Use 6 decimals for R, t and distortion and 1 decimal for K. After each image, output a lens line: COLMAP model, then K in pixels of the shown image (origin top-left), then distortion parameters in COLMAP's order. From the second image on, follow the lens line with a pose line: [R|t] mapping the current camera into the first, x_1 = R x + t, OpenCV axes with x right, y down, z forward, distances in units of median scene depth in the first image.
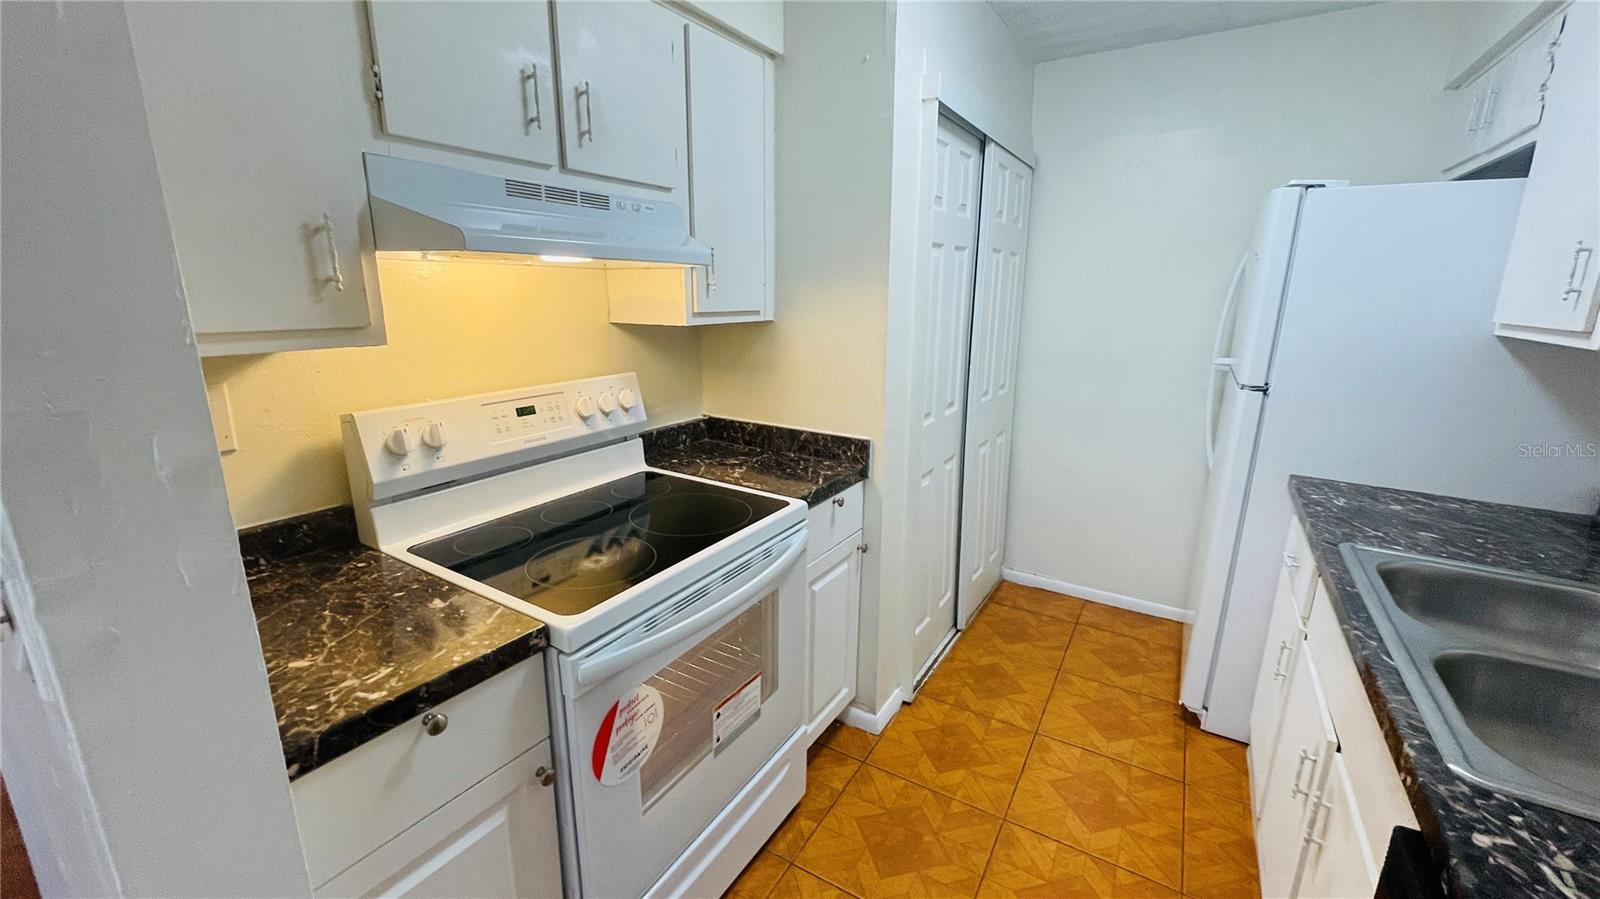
lens RADIAL K [[647.4, 0, 791.7], [0, 647.4, 451.3], [0, 0, 1]] dist [-0.000307, -0.000775]
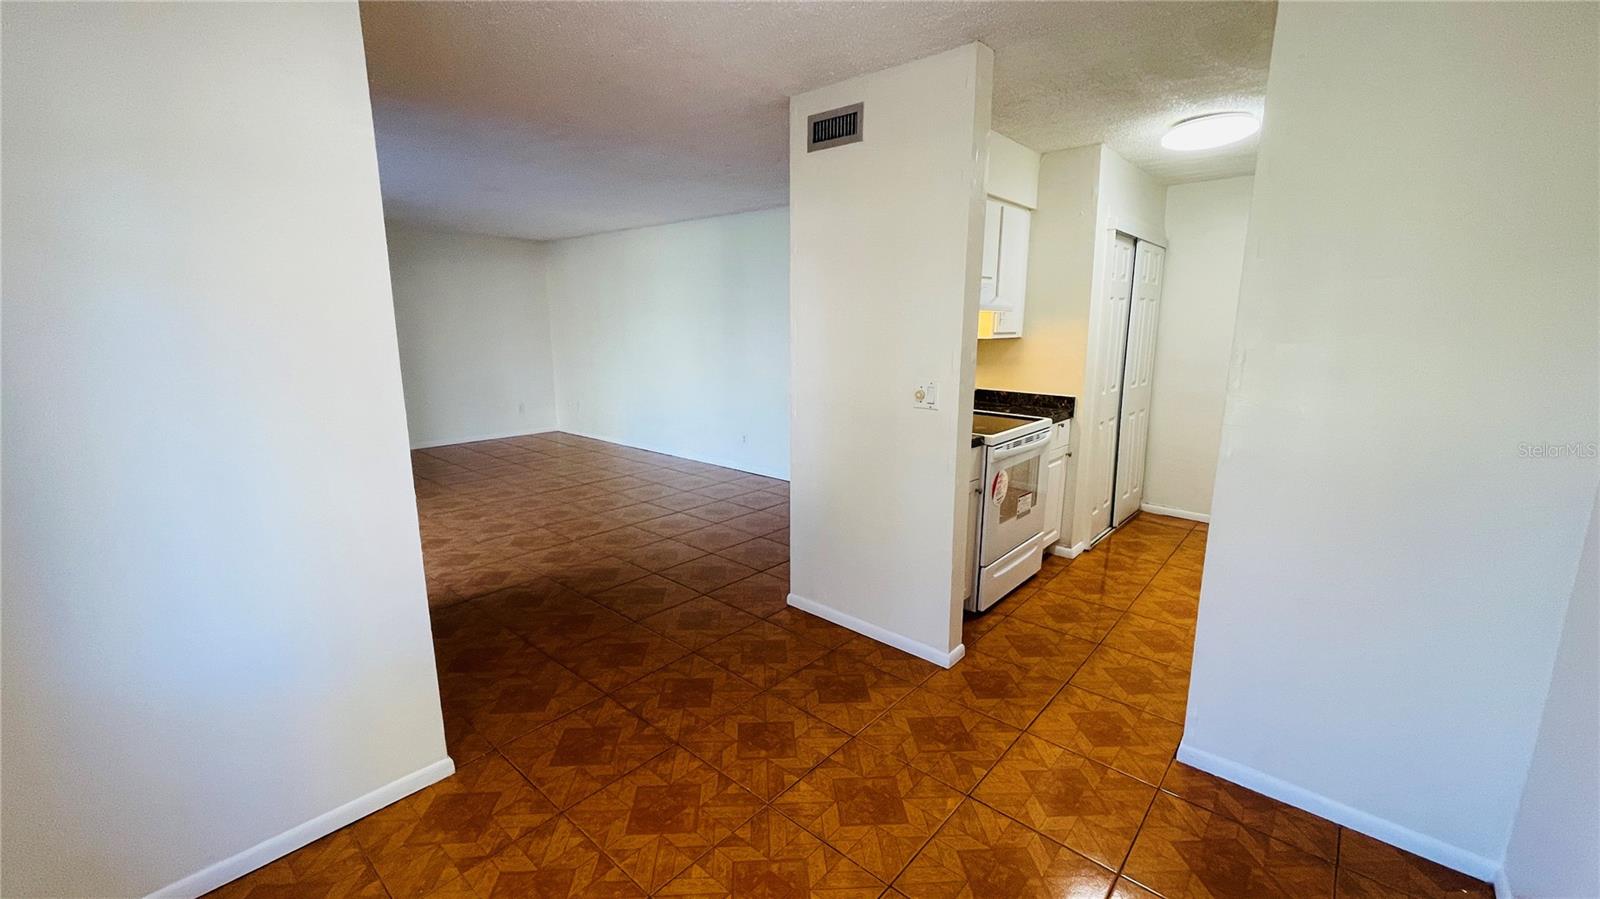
lens RADIAL K [[644.3, 0, 769.0], [0, 644.3, 447.8], [0, 0, 1]] dist [-0.021337, 0.000192]
pose [[0.980883, 0.031824, -0.191980, -0.369932], [-0.041449, 0.998066, -0.046328, 0.237194], [0.190134, 0.053399, 0.980305, -0.965839]]
